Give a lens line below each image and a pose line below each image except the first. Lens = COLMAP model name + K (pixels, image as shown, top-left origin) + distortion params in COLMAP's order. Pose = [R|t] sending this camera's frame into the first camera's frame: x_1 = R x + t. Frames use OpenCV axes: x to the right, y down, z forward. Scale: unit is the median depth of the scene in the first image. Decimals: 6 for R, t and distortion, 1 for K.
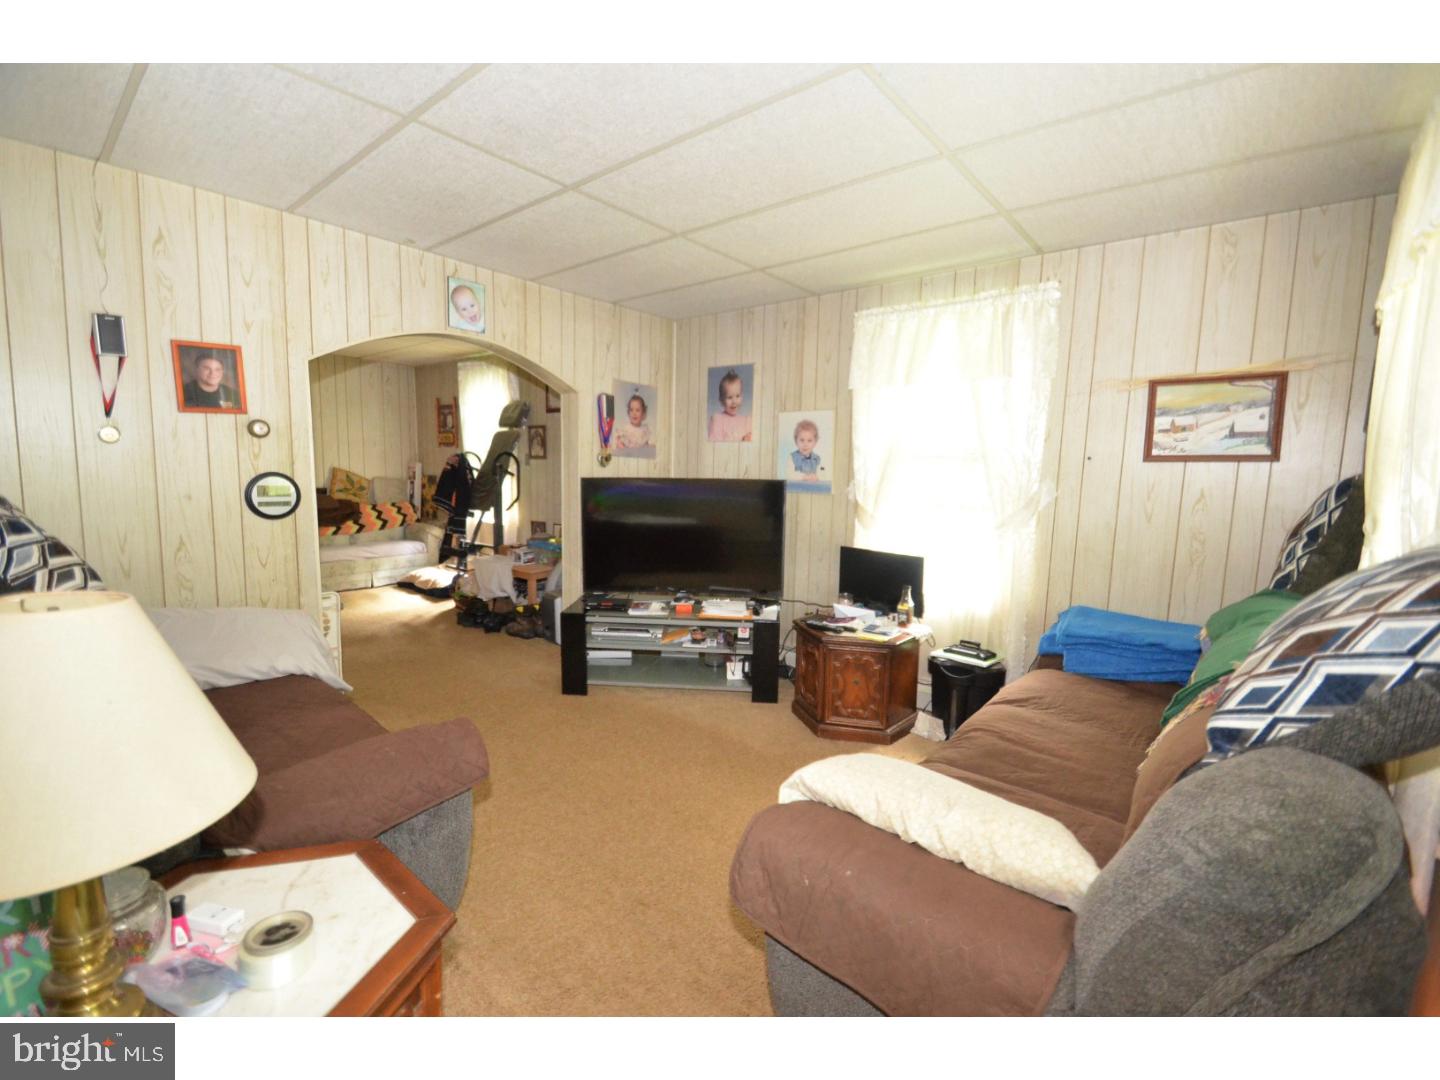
lens RADIAL K [[636.3, 0, 697.8], [0, 636.3, 539.3], [0, 0, 1]] dist [-0.000110, -0.010527]
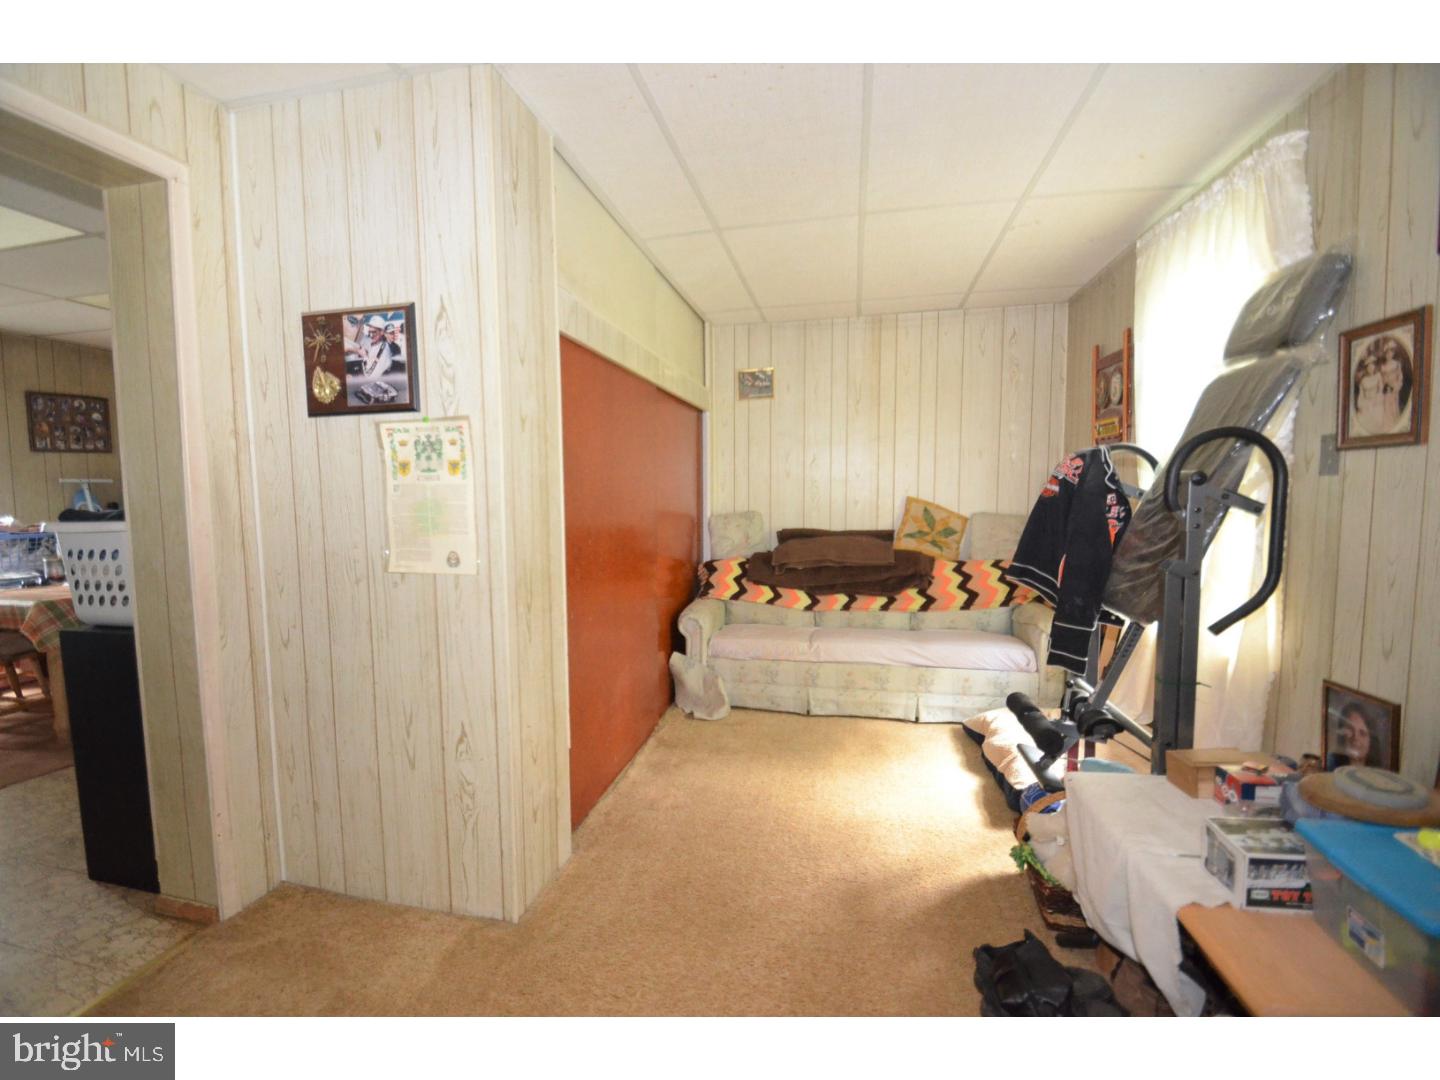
lens RADIAL K [[636.3, 0, 697.8], [0, 636.3, 539.3], [0, 0, 1]] dist [-0.000110, -0.010527]
pose [[0.477237, 0.039626, -0.877881, -0.139846], [-0.087838, 0.996131, -0.002787, -0.055735], [0.874374, 0.078442, 0.478871, 0.562931]]
